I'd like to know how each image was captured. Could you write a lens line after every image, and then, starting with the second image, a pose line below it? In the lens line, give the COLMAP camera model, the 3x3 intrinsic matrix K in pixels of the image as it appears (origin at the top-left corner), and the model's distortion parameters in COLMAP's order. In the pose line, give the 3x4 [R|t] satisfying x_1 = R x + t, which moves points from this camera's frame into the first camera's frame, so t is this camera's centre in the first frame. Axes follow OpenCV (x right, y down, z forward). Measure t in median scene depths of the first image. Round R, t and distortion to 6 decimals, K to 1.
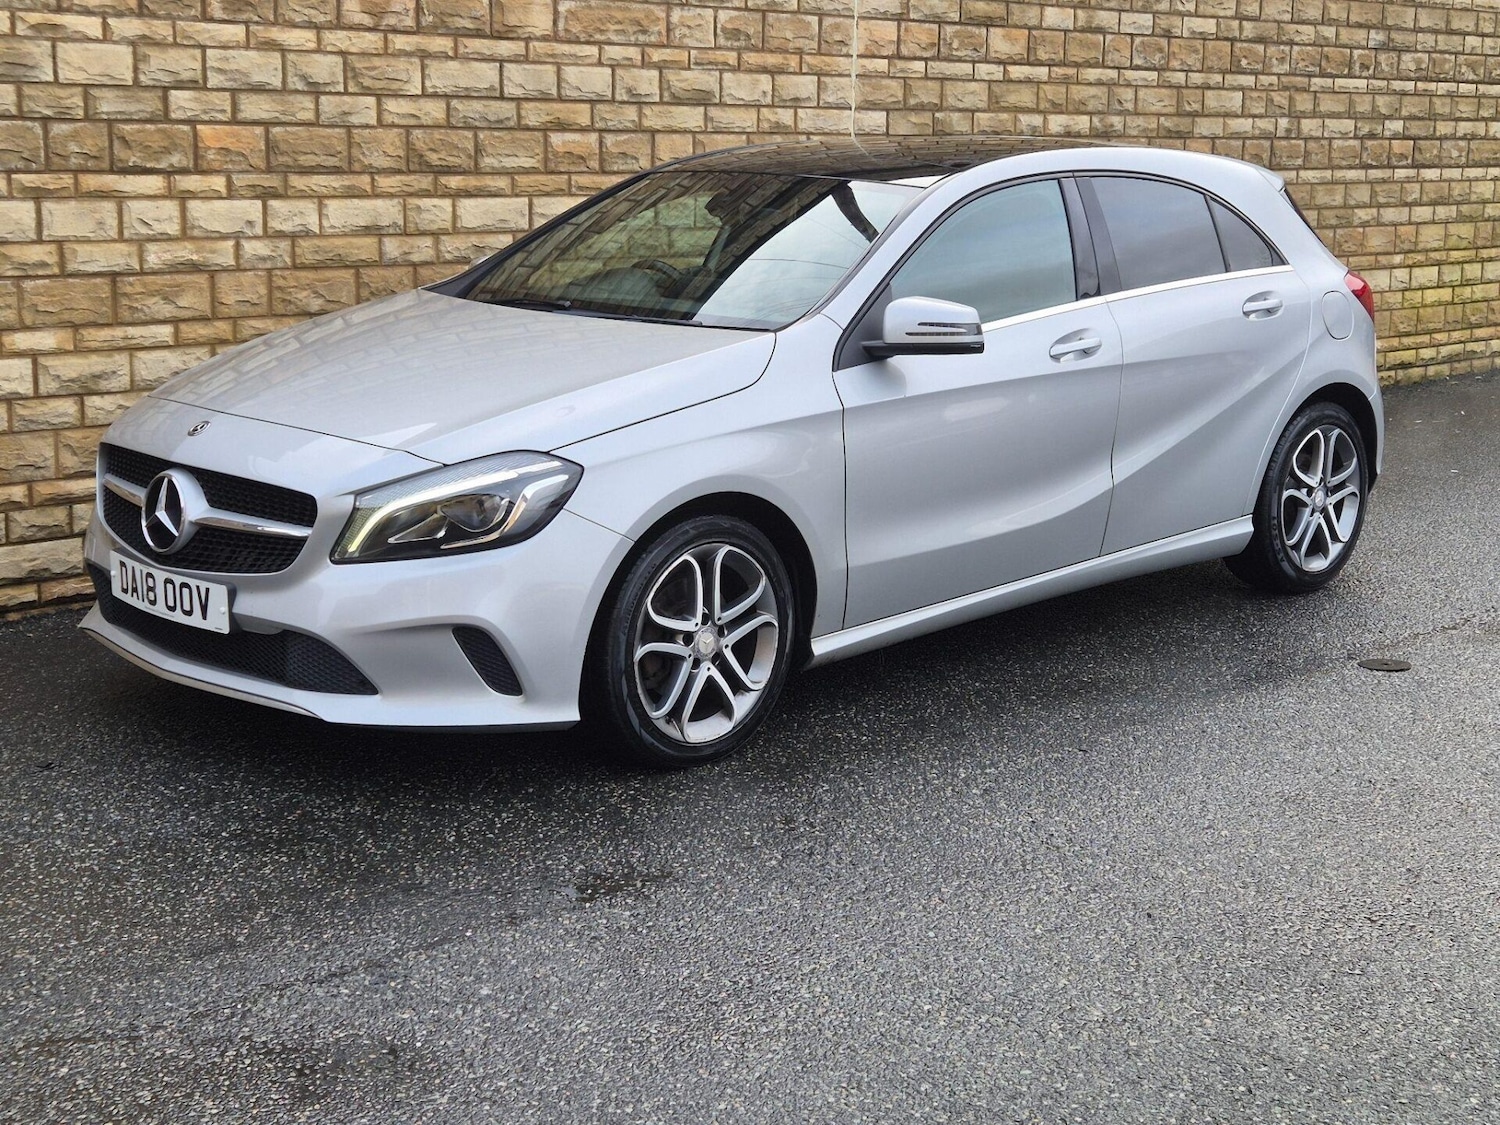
lens RADIAL K [[2137.5, 0, 749.1], [0, 2137.5, 536.6], [0, 0, 1]] dist [0.081053, 0.000000]
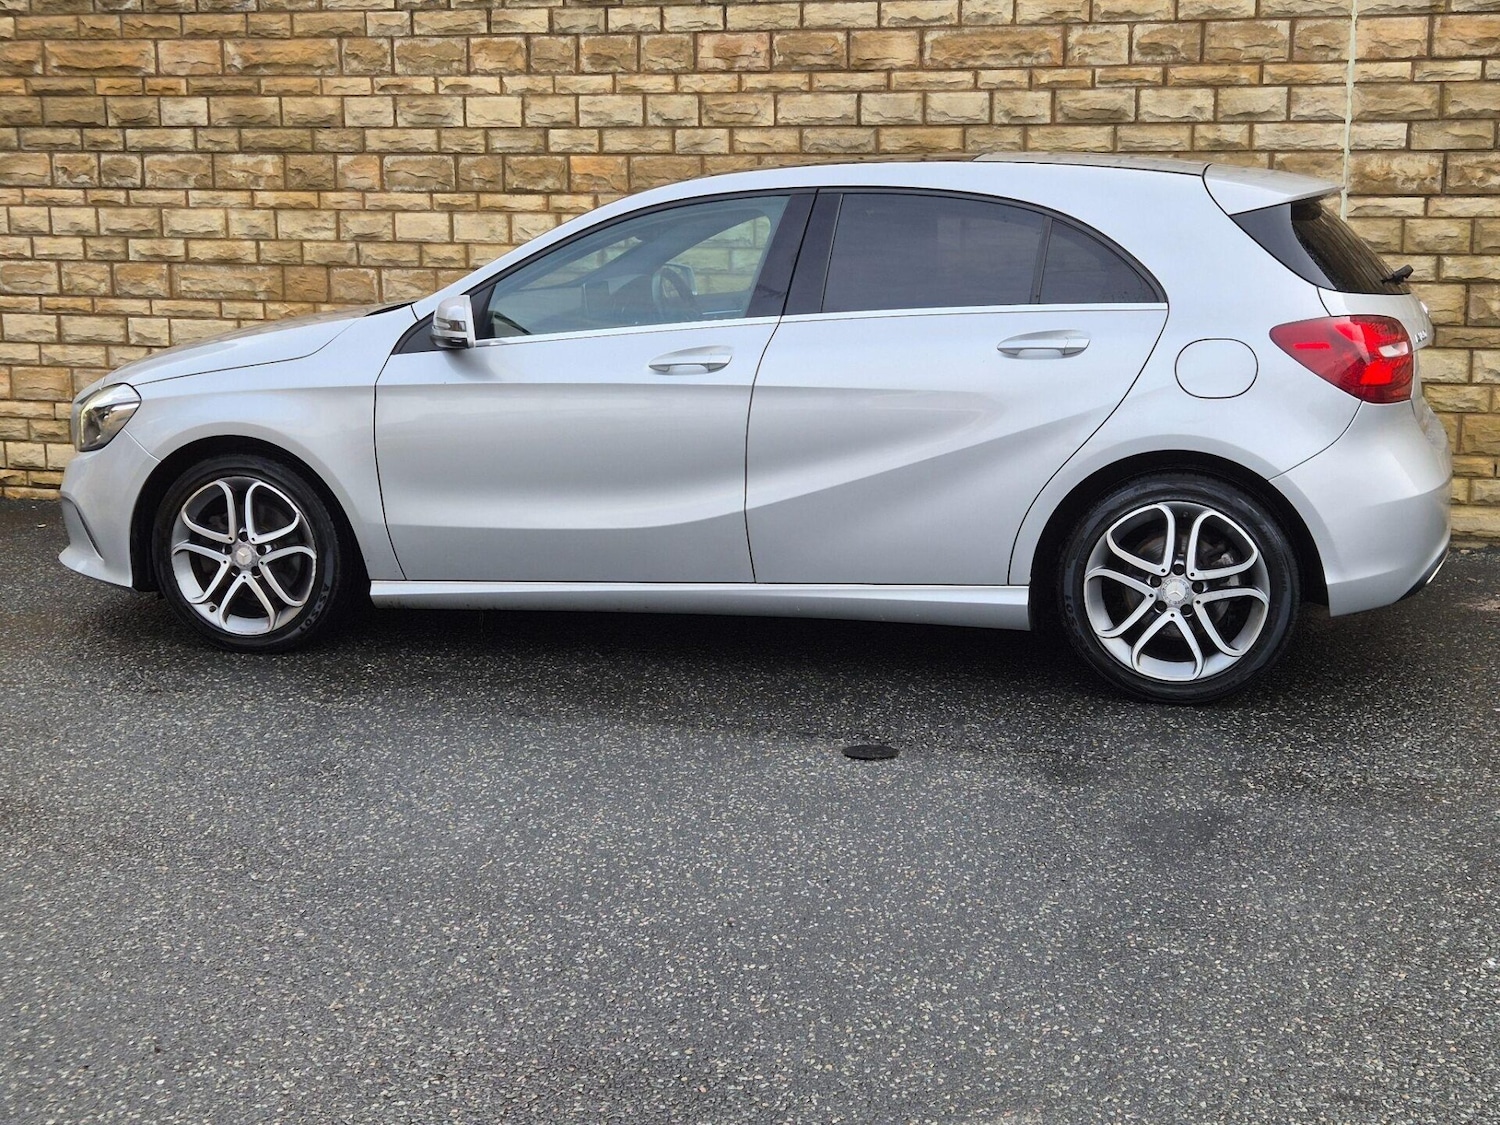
lens RADIAL K [[2128.2, 0, 747.0], [0, 2128.2, 547.7], [0, 0, 1]] dist [0.078779, 0.000000]
pose [[0.484259, 0.140448, -0.863578, 0.773353], [-0.155084, 0.985181, 0.073260, -0.059637], [0.861070, 0.098451, 0.498864, 0.403701]]
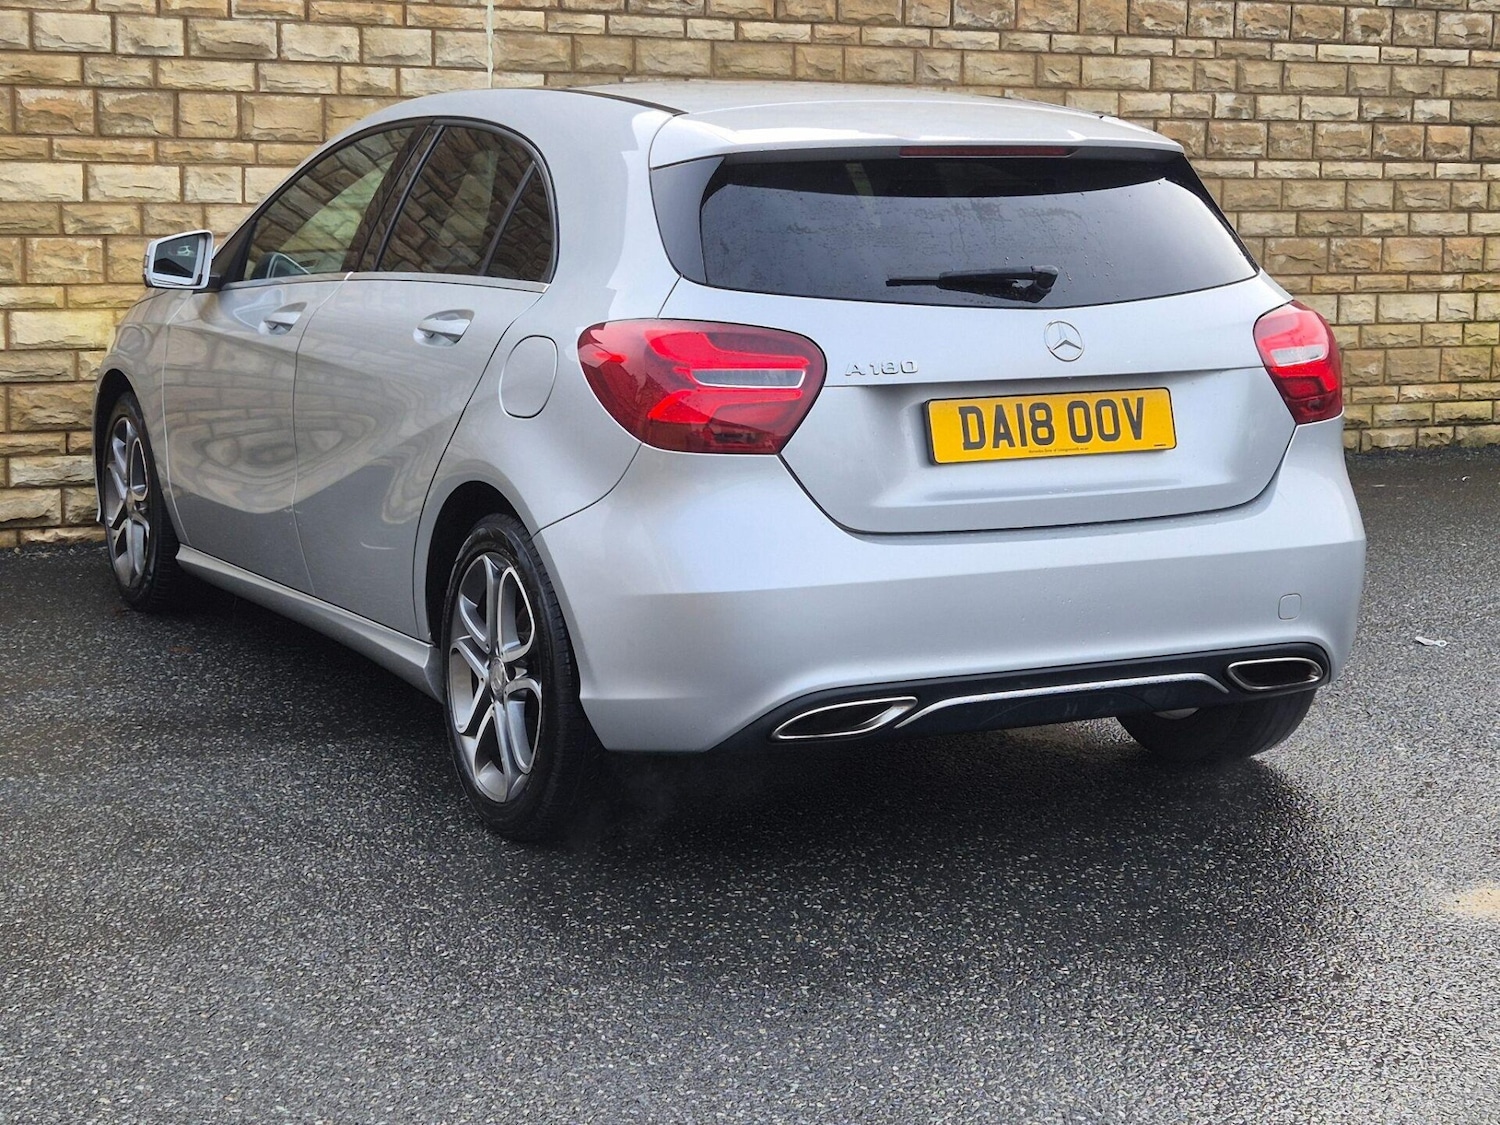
lens RADIAL K [[2716.6, 0, 780.4], [0, 2716.6, 545.6], [0, 0, 1]] dist [0.092644, 0.000000]
pose [[0.968148, 0.037296, -0.247586, 0.465713], [-0.049458, 0.997846, -0.043086, 0.027347], [0.245446, 0.053958, 0.967908, 0.012543]]
